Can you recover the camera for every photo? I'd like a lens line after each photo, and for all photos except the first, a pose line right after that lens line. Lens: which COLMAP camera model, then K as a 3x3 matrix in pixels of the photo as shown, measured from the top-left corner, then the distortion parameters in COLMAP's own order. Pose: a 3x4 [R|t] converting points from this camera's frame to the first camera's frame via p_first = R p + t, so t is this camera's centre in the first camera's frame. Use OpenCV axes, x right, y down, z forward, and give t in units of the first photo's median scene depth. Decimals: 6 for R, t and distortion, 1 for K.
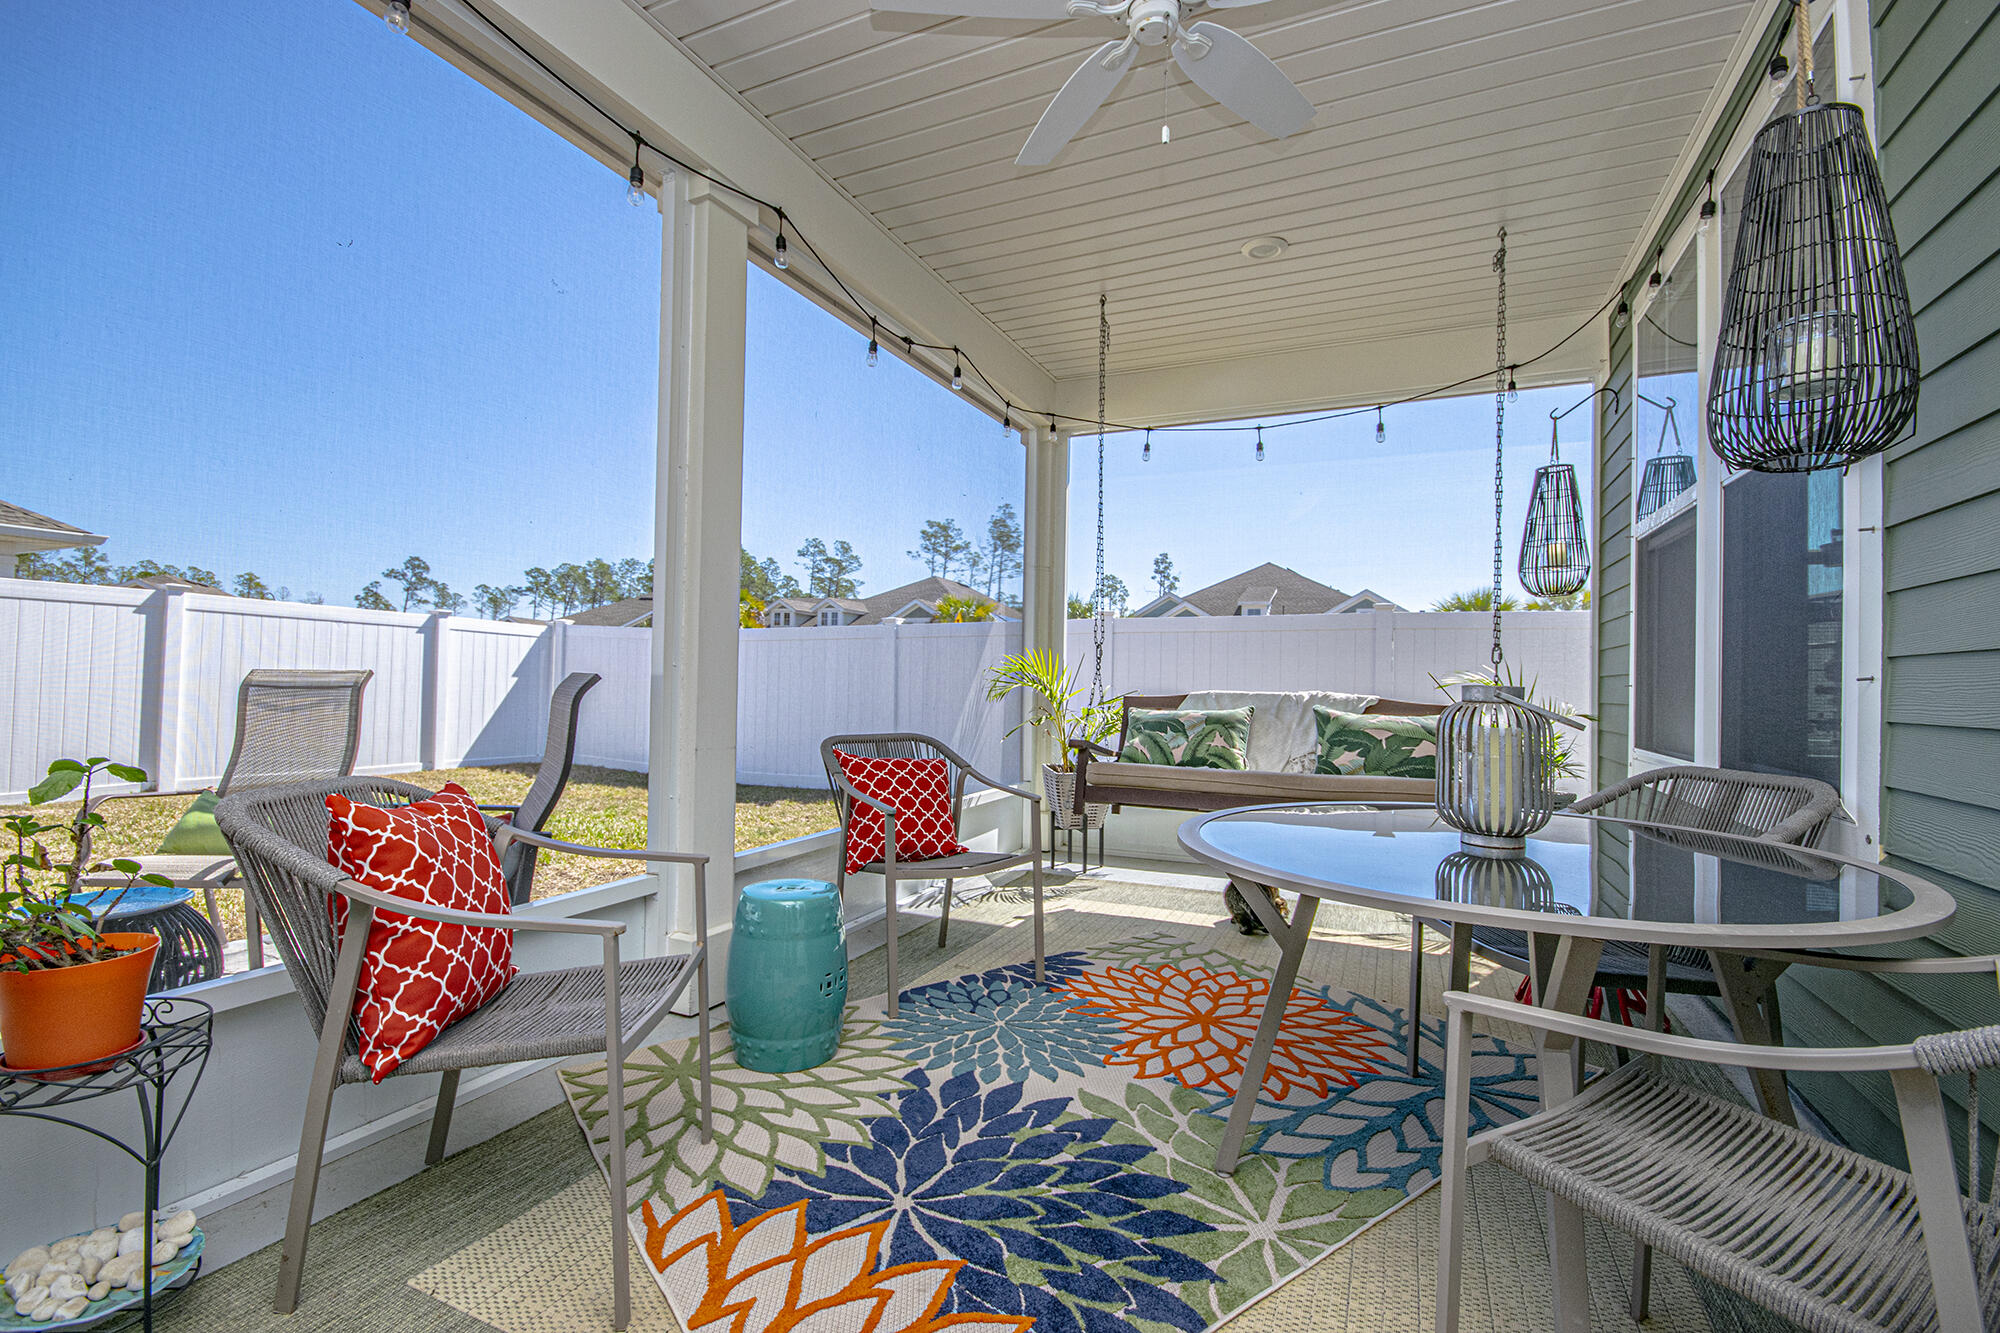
lens RADIAL K [[882.5, 0, 990.1], [0, 882.5, 667.0], [0, 0, 1]] dist [-0.005523, -0.003039]
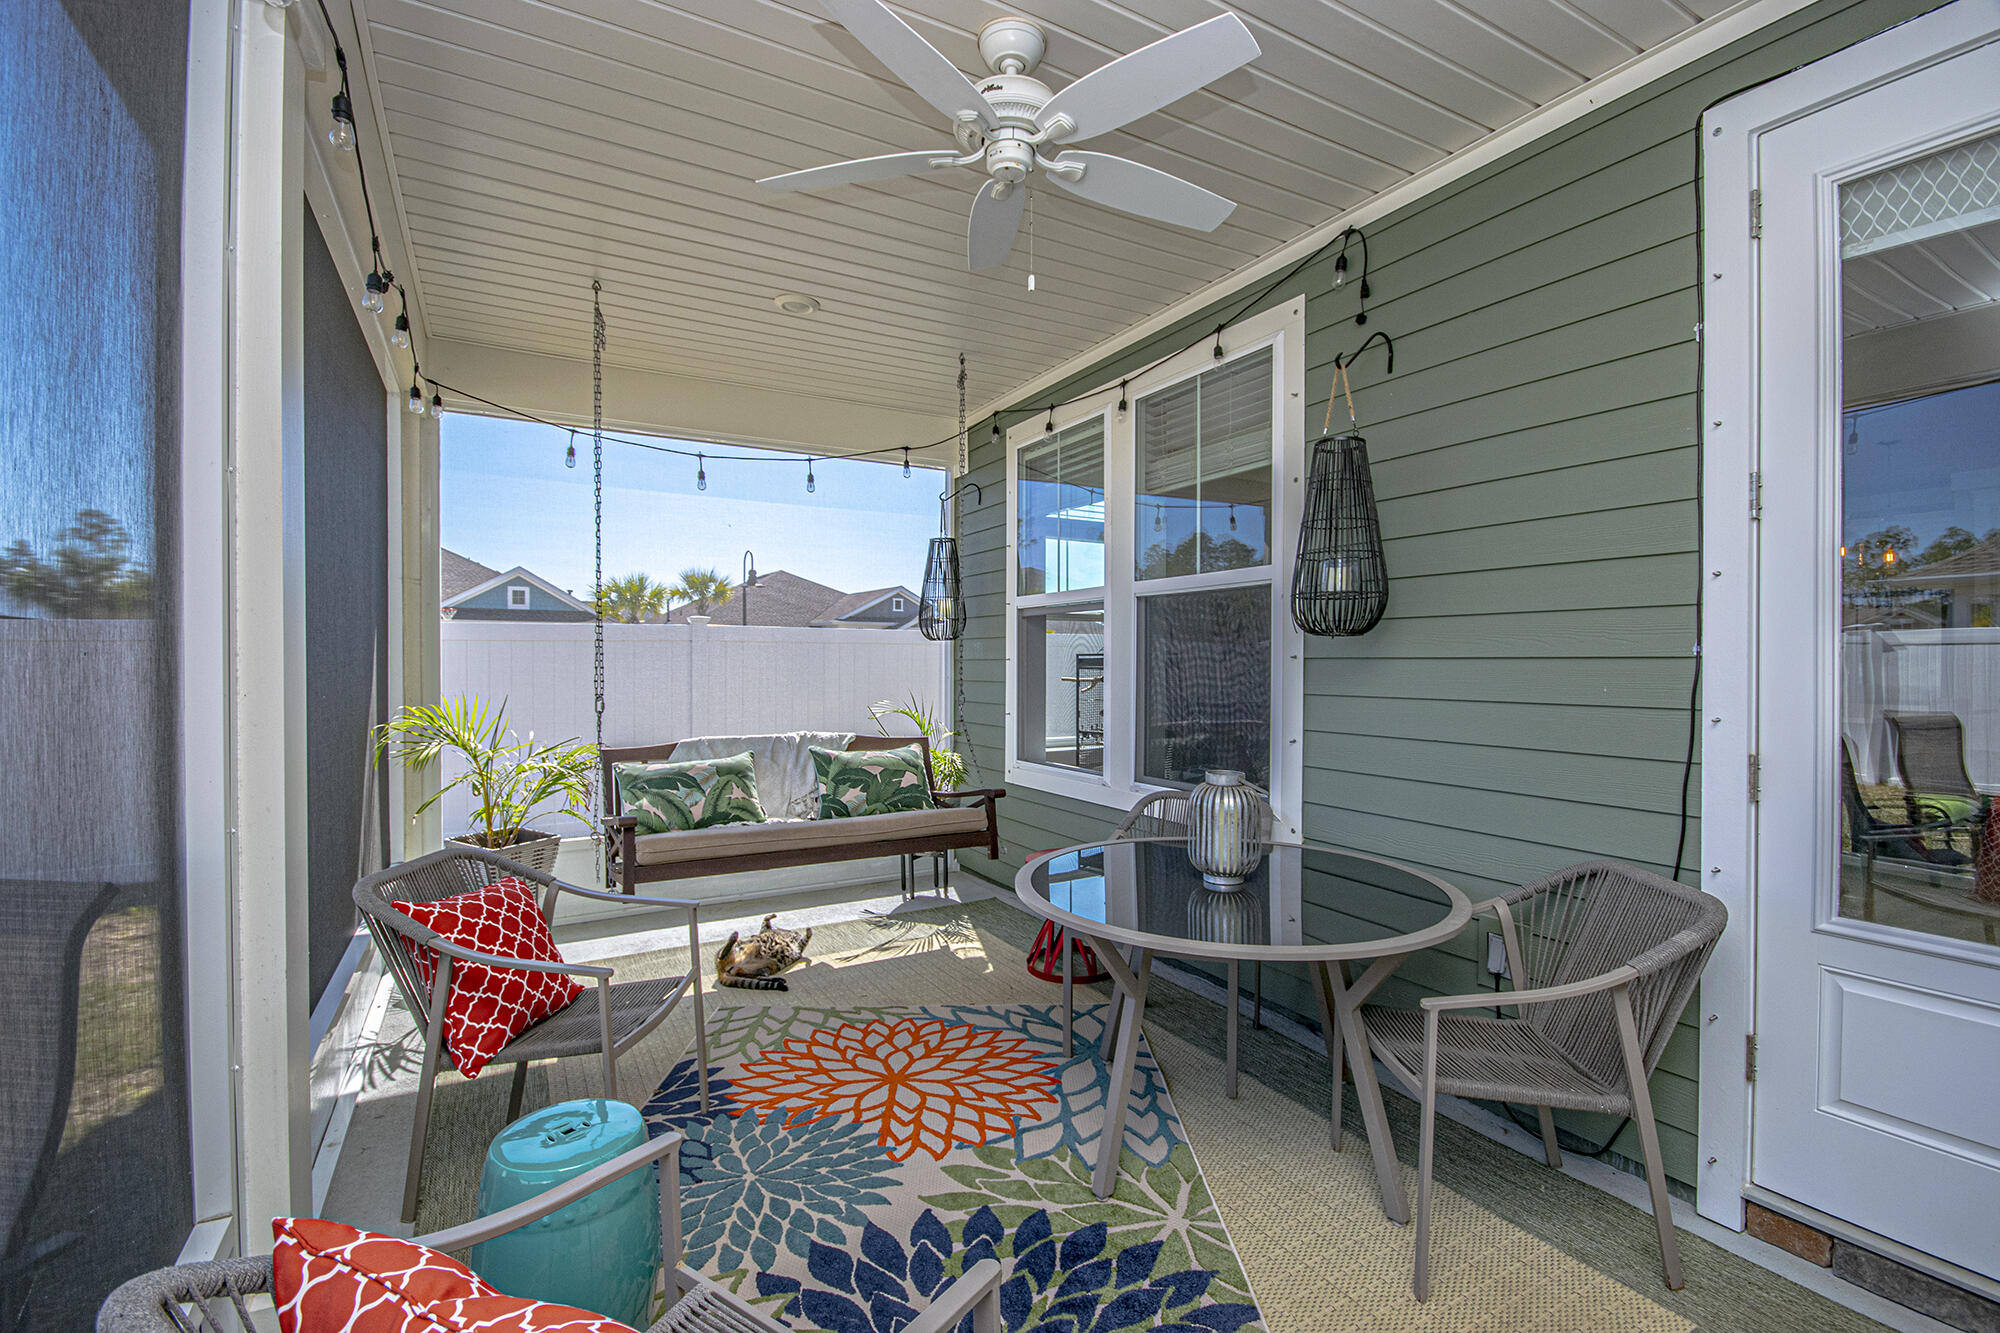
lens RADIAL K [[882.5, 0, 986.3], [0, 882.5, 666.9], [0, 0, 1]] dist [-0.005523, -0.003039]
pose [[0.579528, -0.022049, 0.814654, -0.509656], [-0.005695, 0.999500, 0.031104, -0.118288], [-0.814932, -0.022665, 0.579113, 0.294069]]
